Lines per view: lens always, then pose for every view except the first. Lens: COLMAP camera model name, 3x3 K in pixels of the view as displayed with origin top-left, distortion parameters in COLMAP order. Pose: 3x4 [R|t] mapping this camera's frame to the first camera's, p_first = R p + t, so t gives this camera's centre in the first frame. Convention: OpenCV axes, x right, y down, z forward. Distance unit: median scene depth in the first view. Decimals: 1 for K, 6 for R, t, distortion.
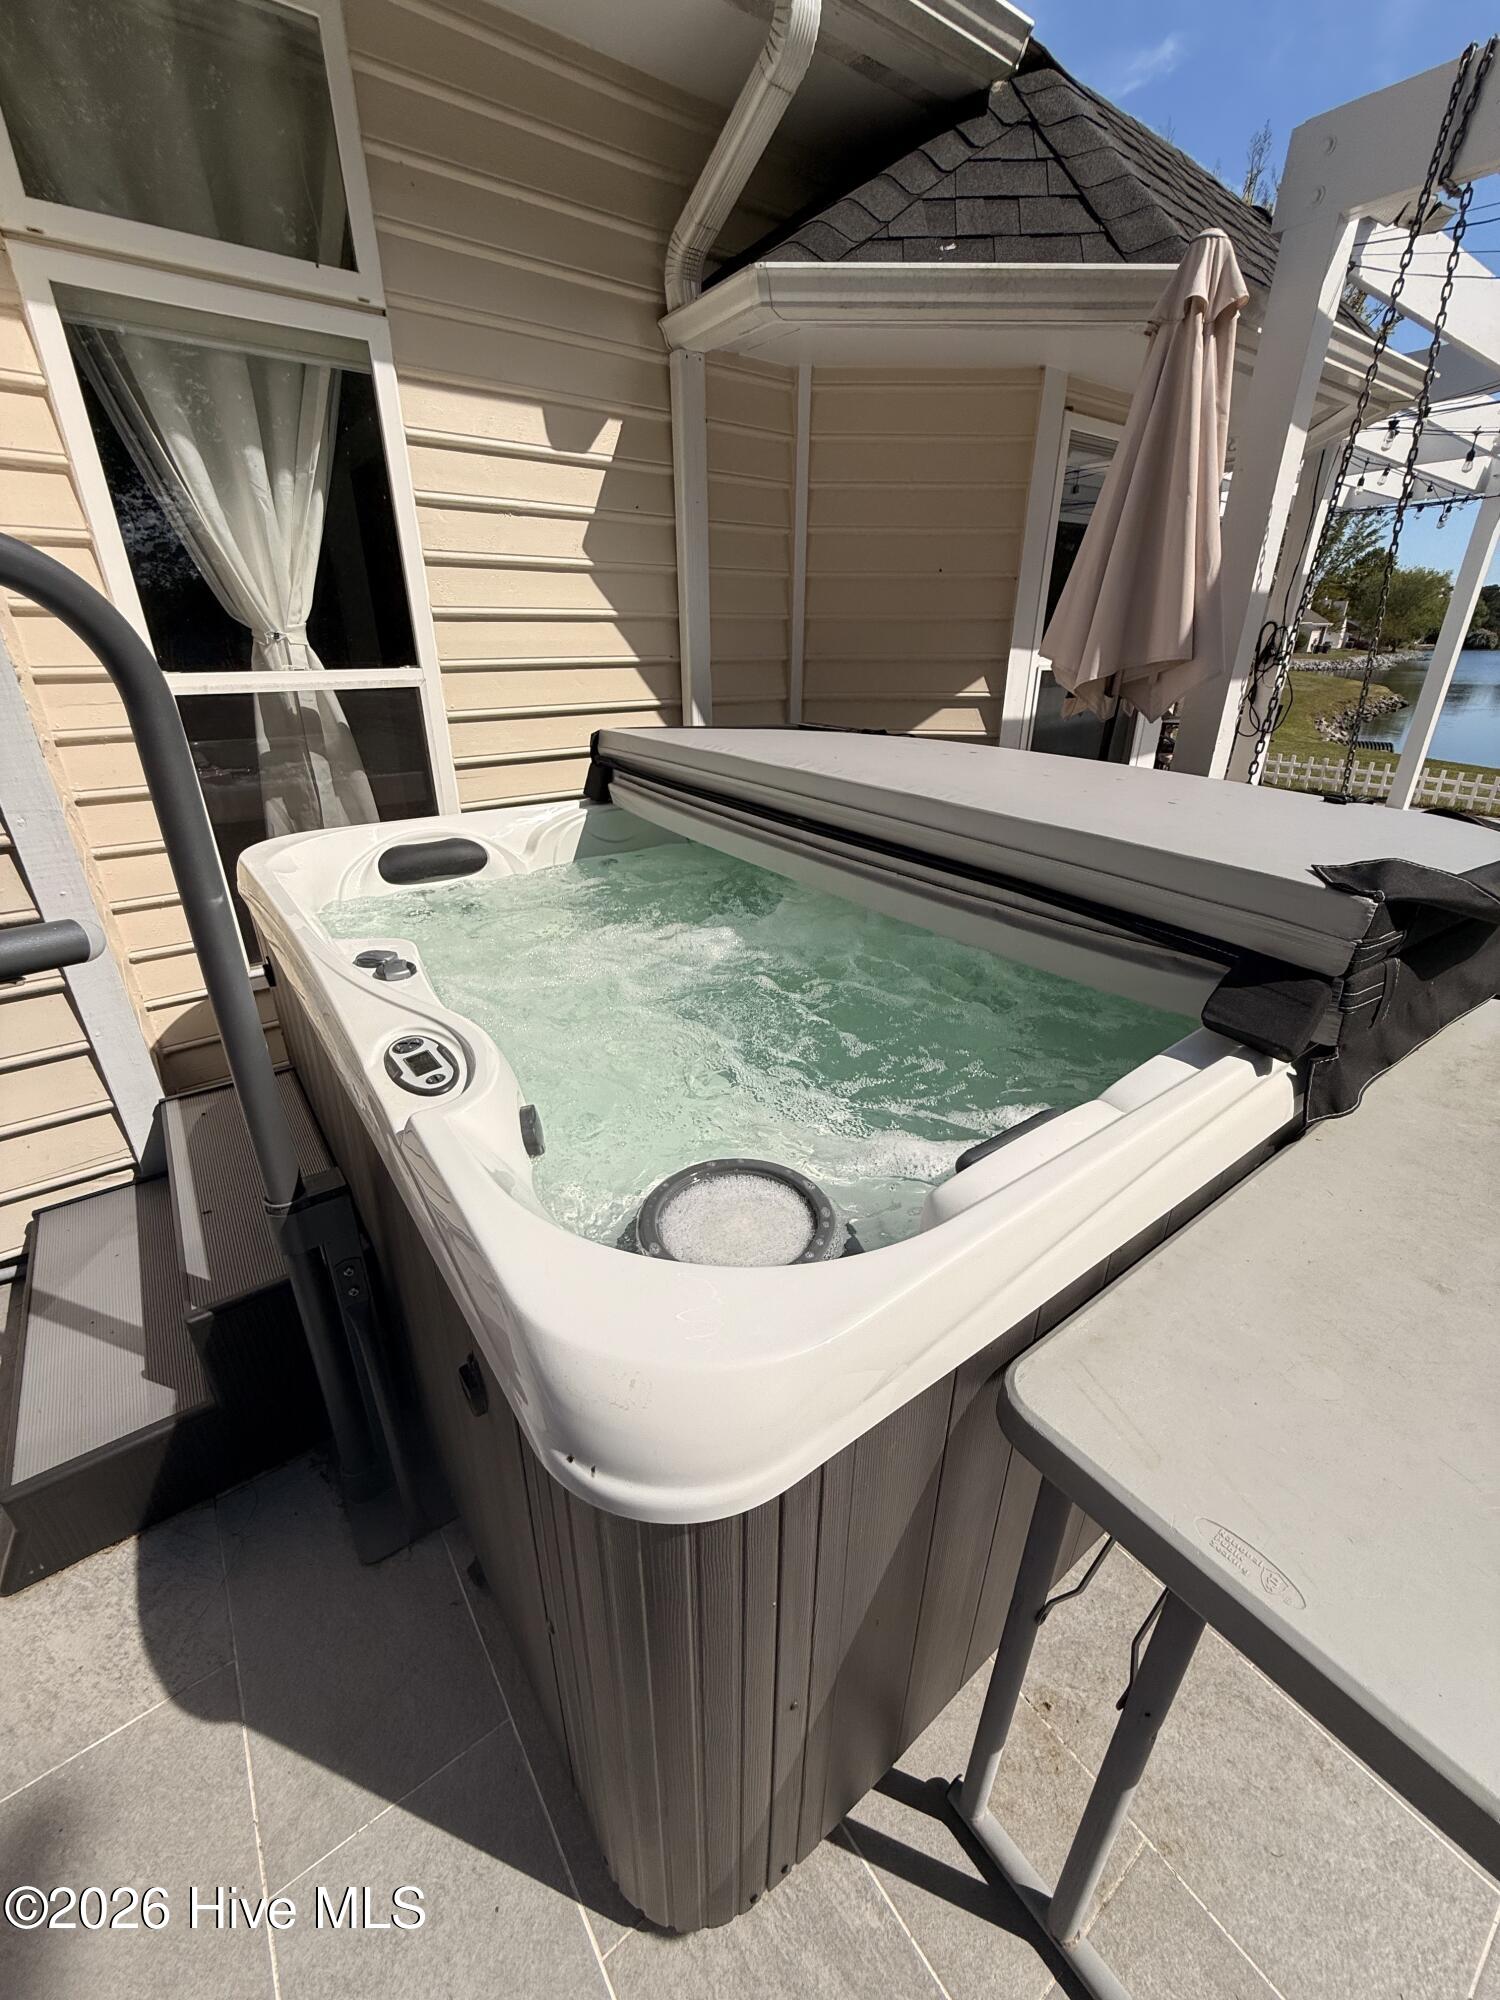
lens RADIAL K [[797.5, 0, 750.9], [0, 797.5, 994.2], [0, 0, 1]] dist [-0.000647, 0.000173]
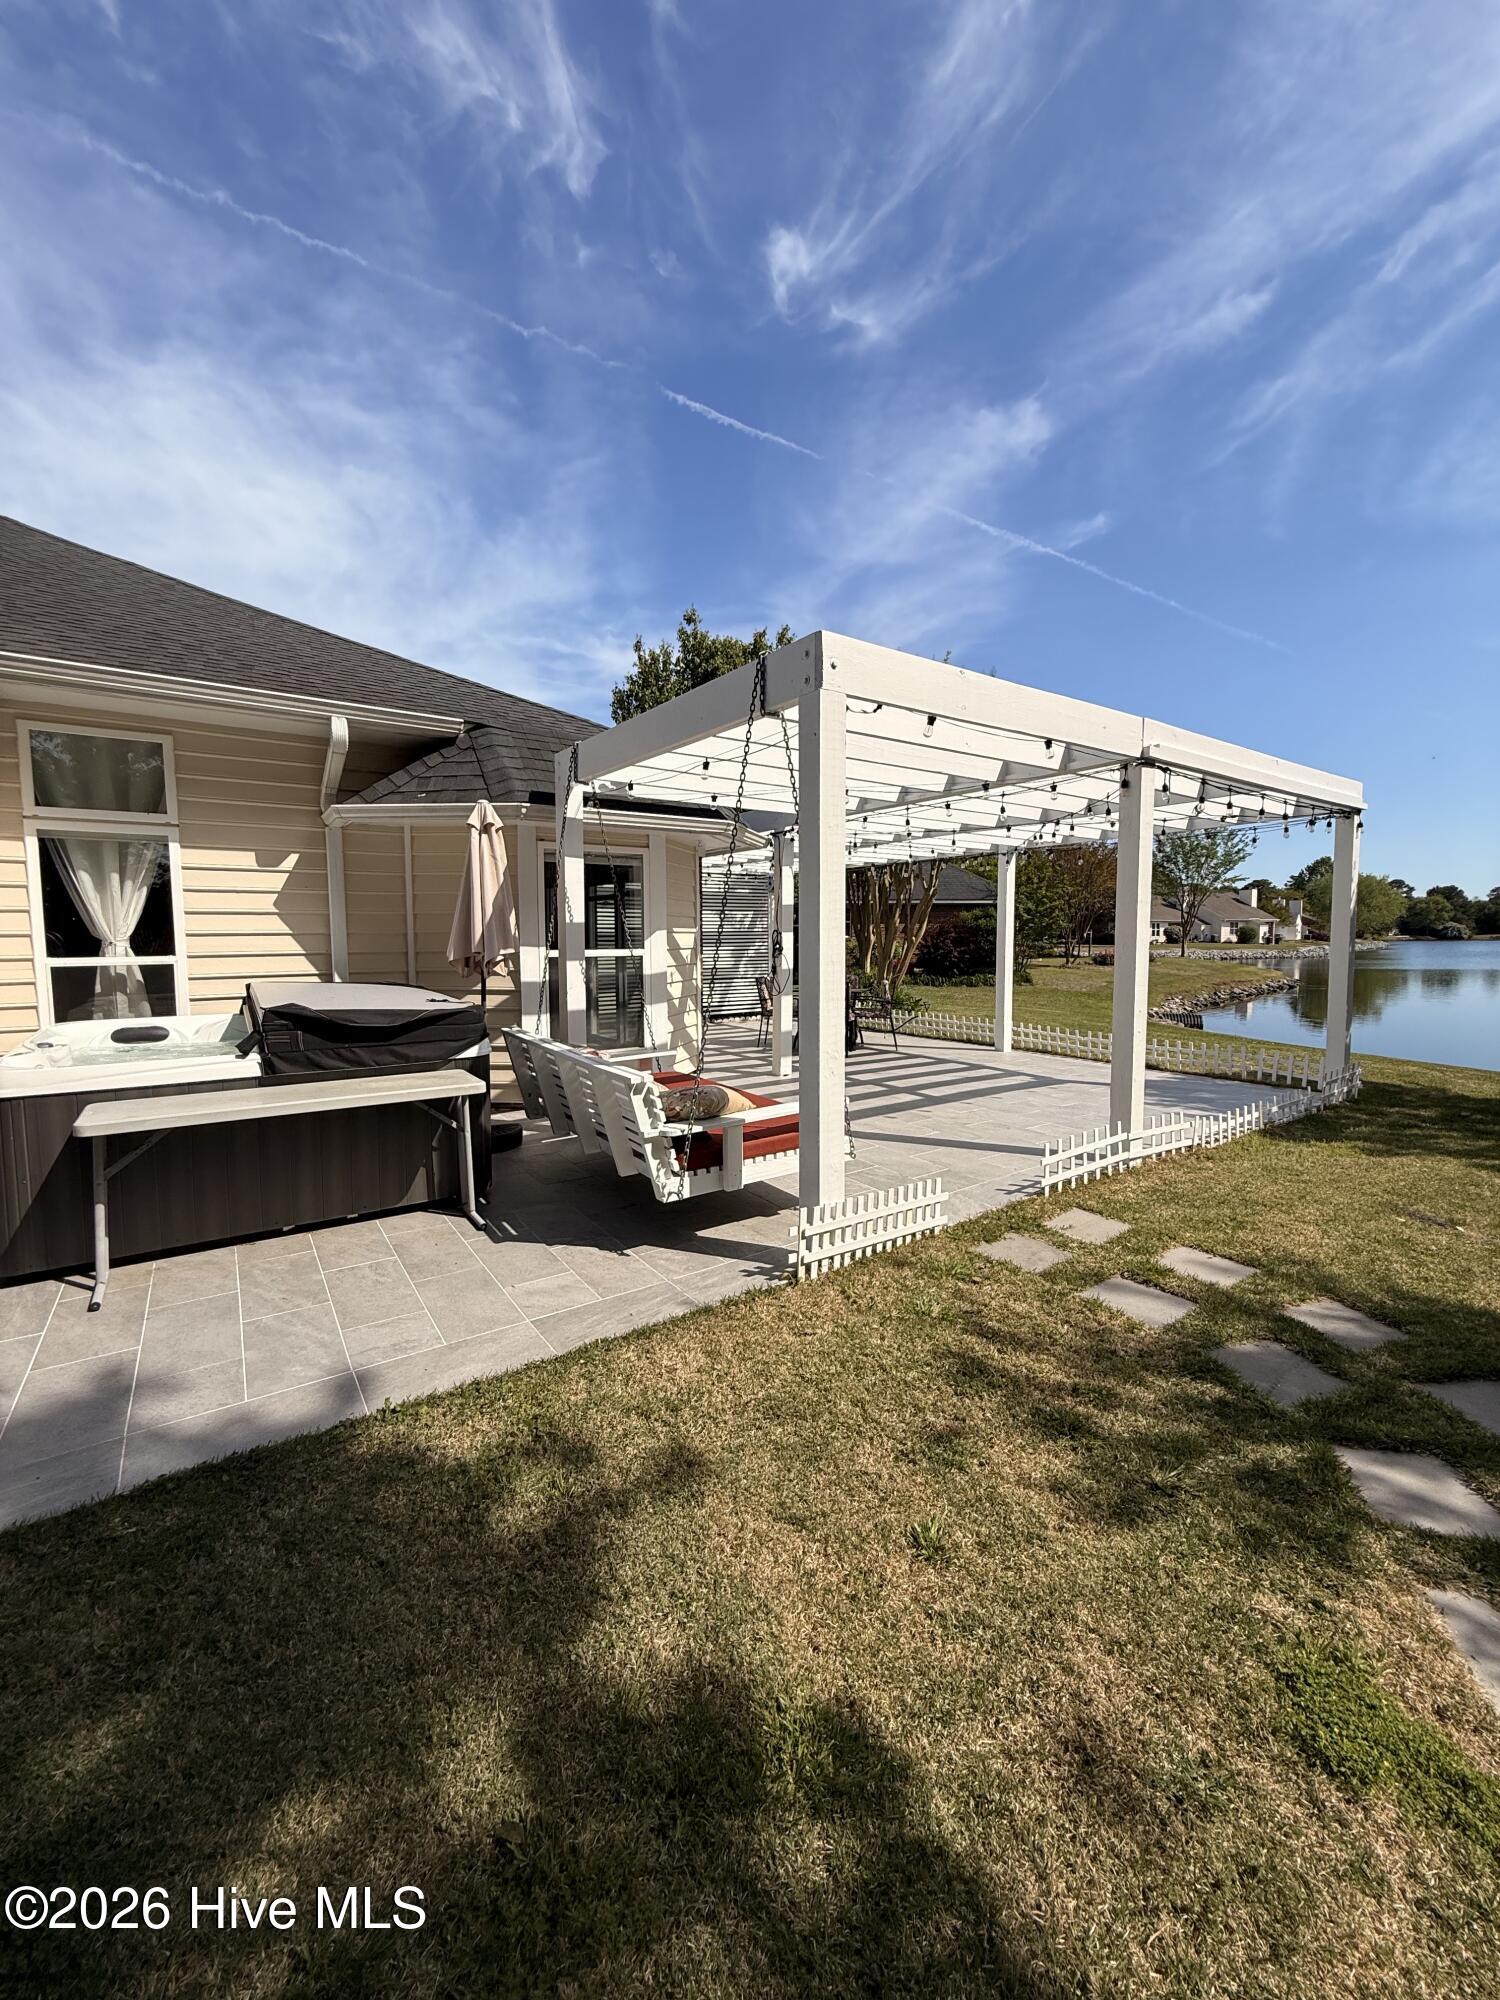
lens RADIAL K [[797.5, 0, 752.5], [0, 797.5, 996.2], [0, 0, 1]] dist [-0.000647, 0.000173]
pose [[0.999195, 0.001807, -0.040088, 1.273273], [-0.015018, 0.943230, -0.331802, 0.405999], [0.037212, 0.332136, 0.942497, -0.988229]]
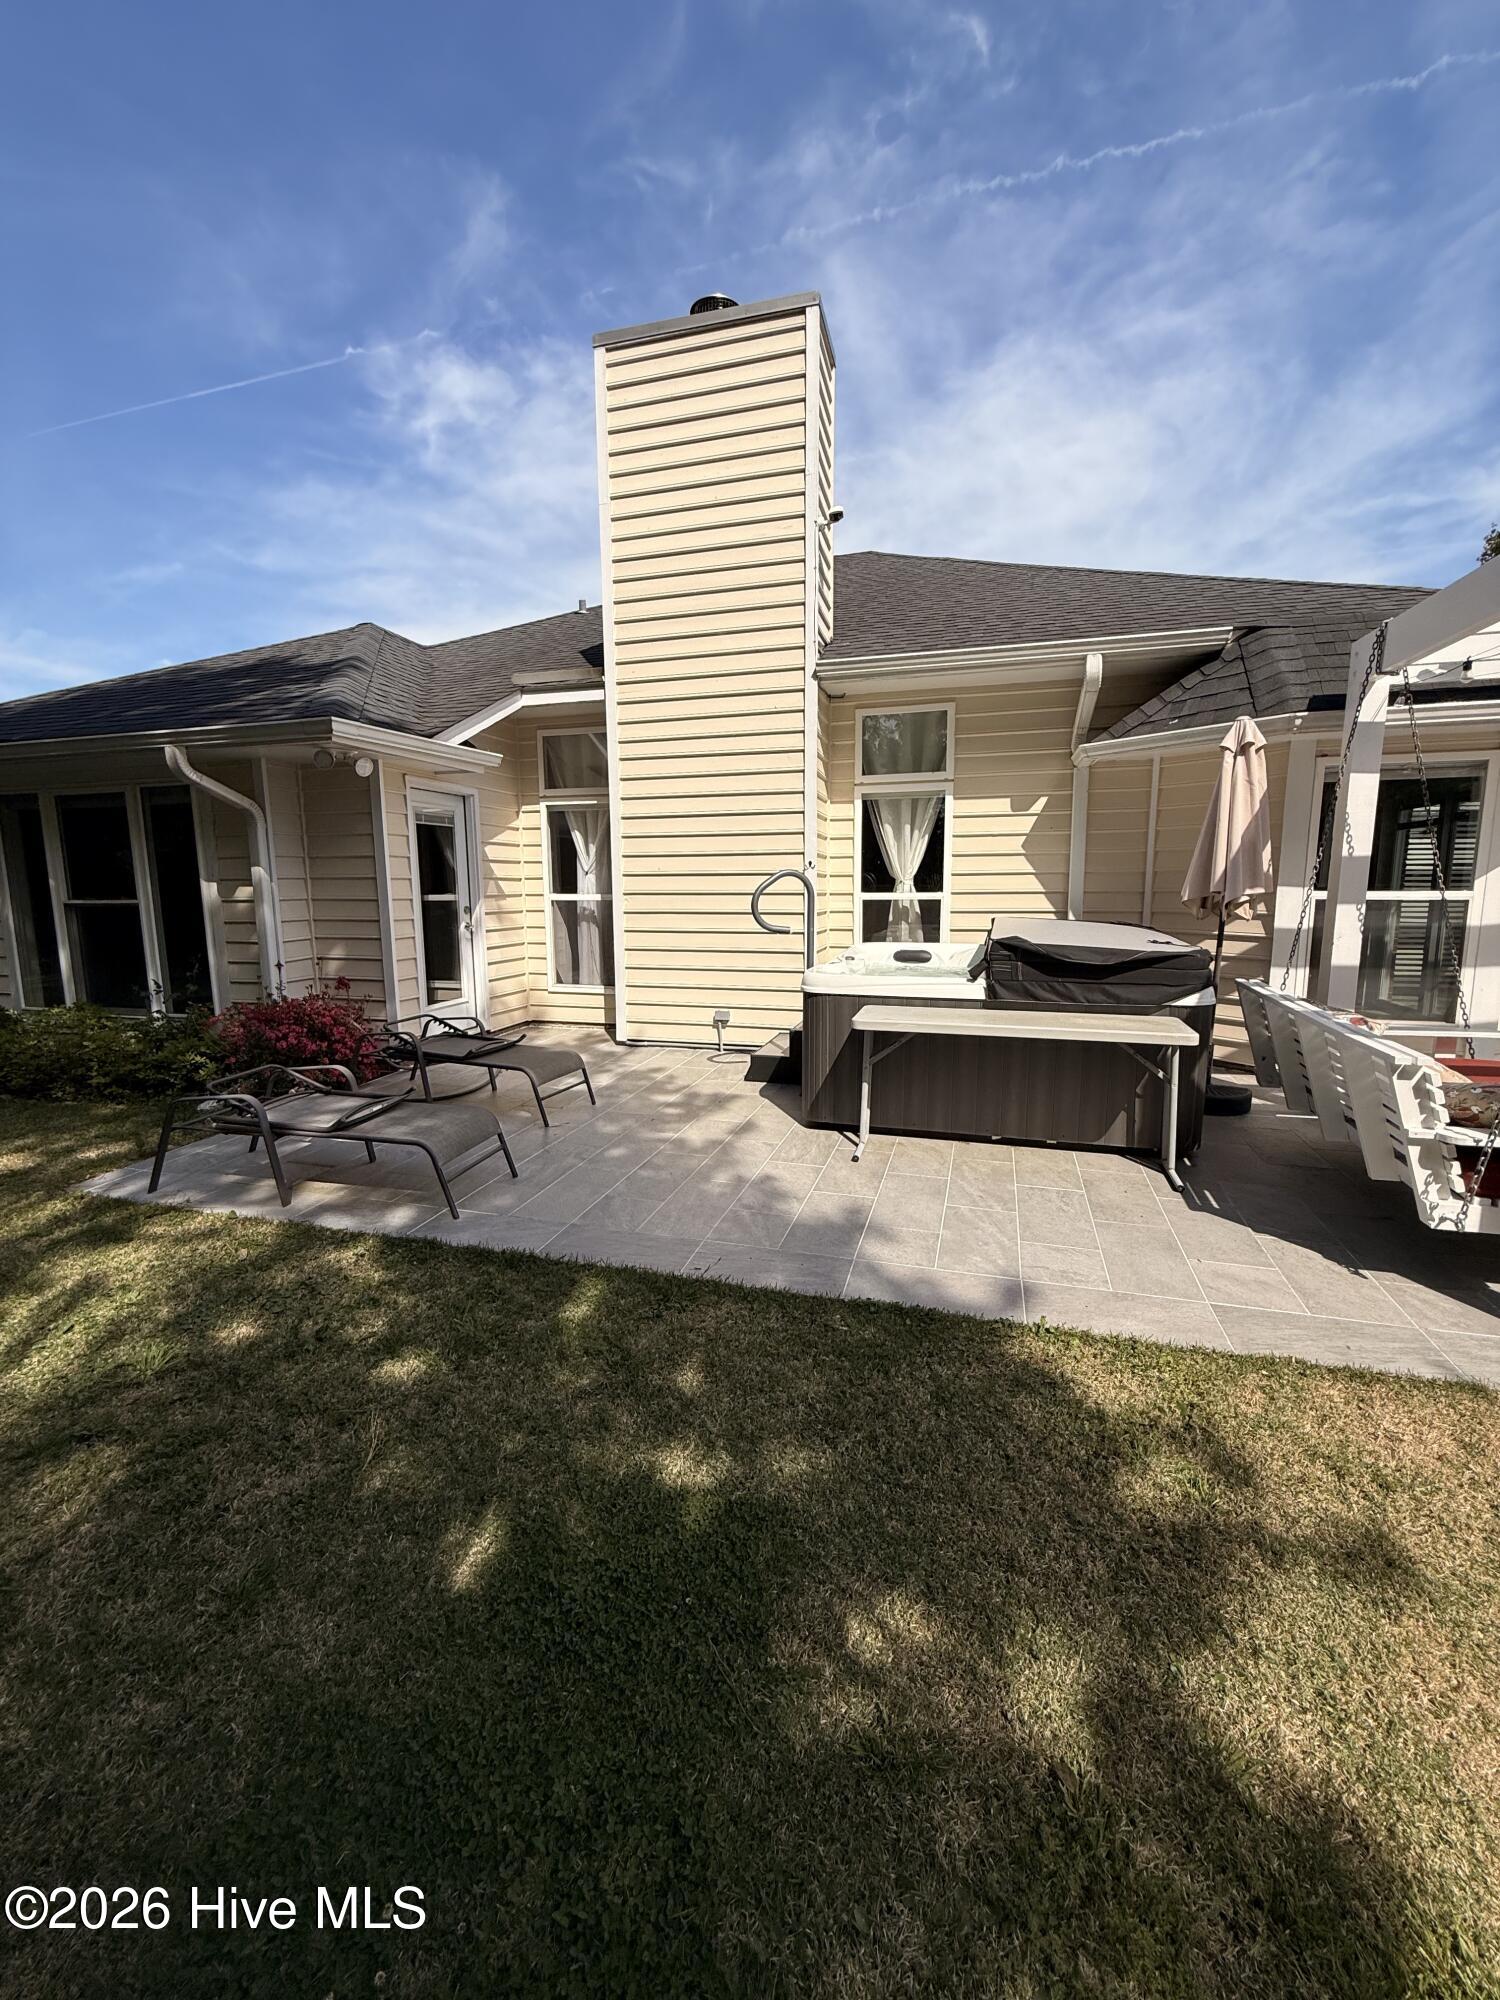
lens RADIAL K [[797.5, 0, 751.0], [0, 797.5, 999.8], [0, 0, 1]] dist [-0.000647, 0.000173]
pose [[0.599863, 0.116339, -0.791600, 1.327021], [-0.317557, 0.942727, -0.102090, 0.393165], [0.734386, 0.312618, 0.602451, -0.937853]]
